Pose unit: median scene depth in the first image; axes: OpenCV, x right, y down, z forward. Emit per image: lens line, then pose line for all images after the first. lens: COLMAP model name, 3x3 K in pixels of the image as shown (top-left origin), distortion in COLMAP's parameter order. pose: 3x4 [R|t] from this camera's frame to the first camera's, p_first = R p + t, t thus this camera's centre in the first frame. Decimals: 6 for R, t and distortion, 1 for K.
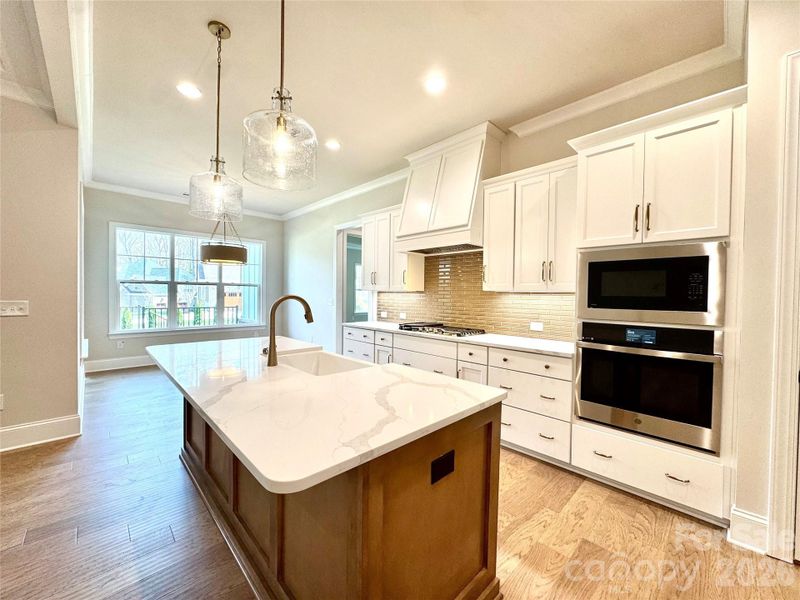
lens RADIAL K [[321.2, 0, 399.8], [0, 321.2, 300.0], [0, 0, 1]] dist [-0.001207, -0.000679]
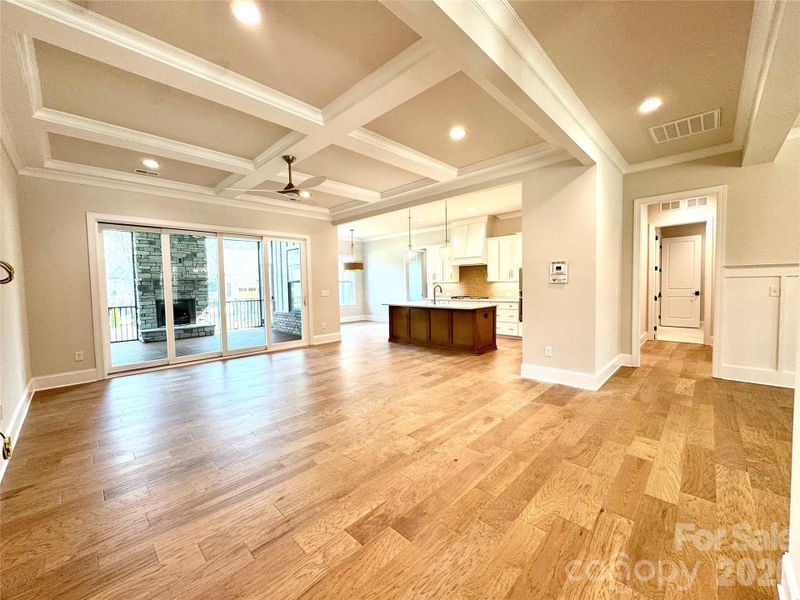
lens RADIAL K [[321.2, 0, 398.3], [0, 321.2, 298.5], [0, 0, 1]] dist [-0.001207, -0.000679]
pose [[0.999182, -0.032903, 0.023497, -0.685289], [0.032261, 0.999109, 0.027218, 0.019196], [-0.024372, -0.026438, 0.999353, -2.049746]]
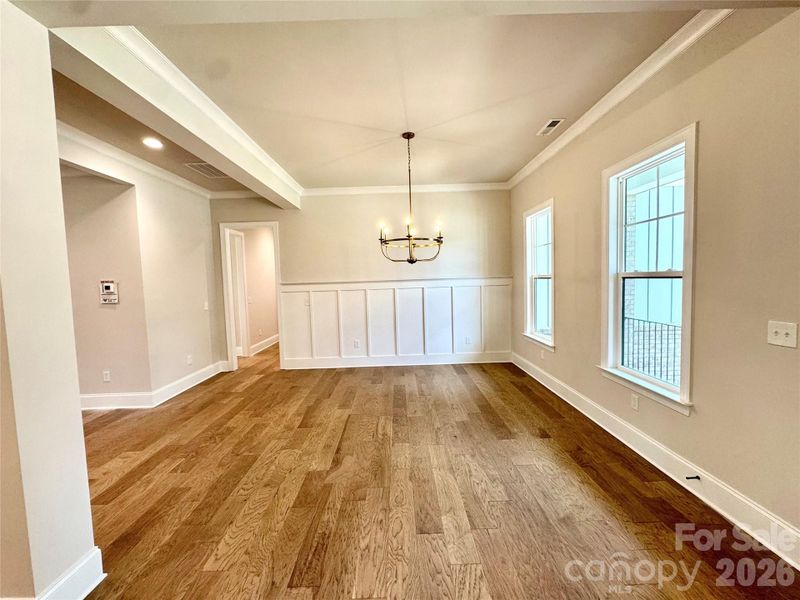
lens RADIAL K [[321.2, 0, 399.8], [0, 321.2, 299.1], [0, 0, 1]] dist [-0.001207, -0.000679]
pose [[0.692882, -0.076129, 0.717021, 0.072171], [0.051235, 0.997095, 0.056355, -0.026526], [-0.719228, -0.002311, 0.694770, -2.536806]]
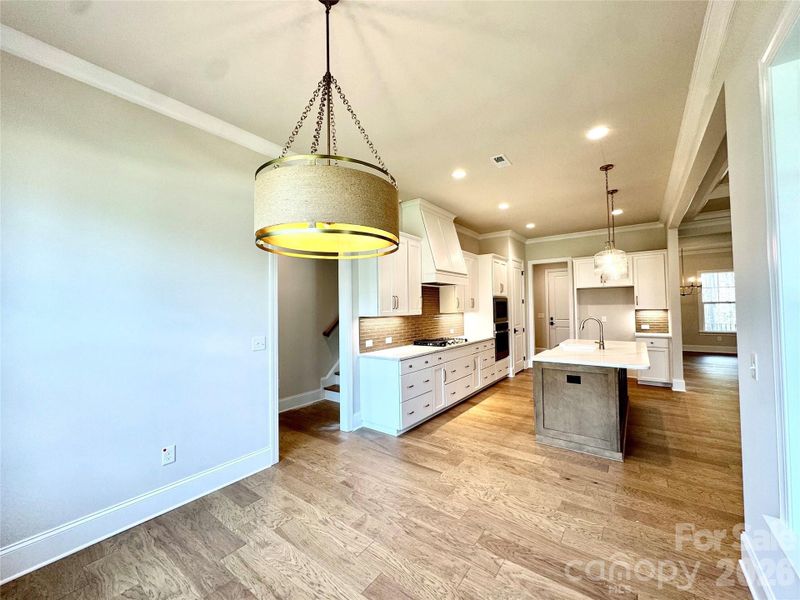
lens RADIAL K [[321.2, 0, 401.6], [0, 321.2, 300.9], [0, 0, 1]] dist [-0.001207, -0.000679]
pose [[-0.160447, 0.009722, 0.986997, -1.812654], [0.029235, 0.999560, -0.005094, -0.122194], [-0.986611, 0.028038, -0.160661, 2.071409]]
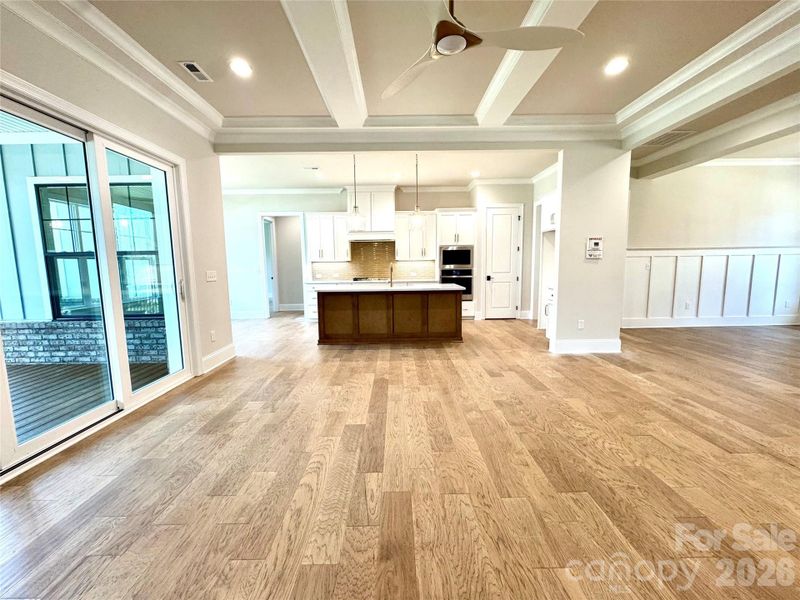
lens RADIAL K [[321.2, 0, 399.5], [0, 321.2, 299.7], [0, 0, 1]] dist [-0.001207, -0.000679]
pose [[0.686861, -0.103678, 0.719356, -1.863766], [0.036179, 0.993423, 0.108634, 0.005651], [-0.725888, -0.048591, 0.686094, -0.802404]]
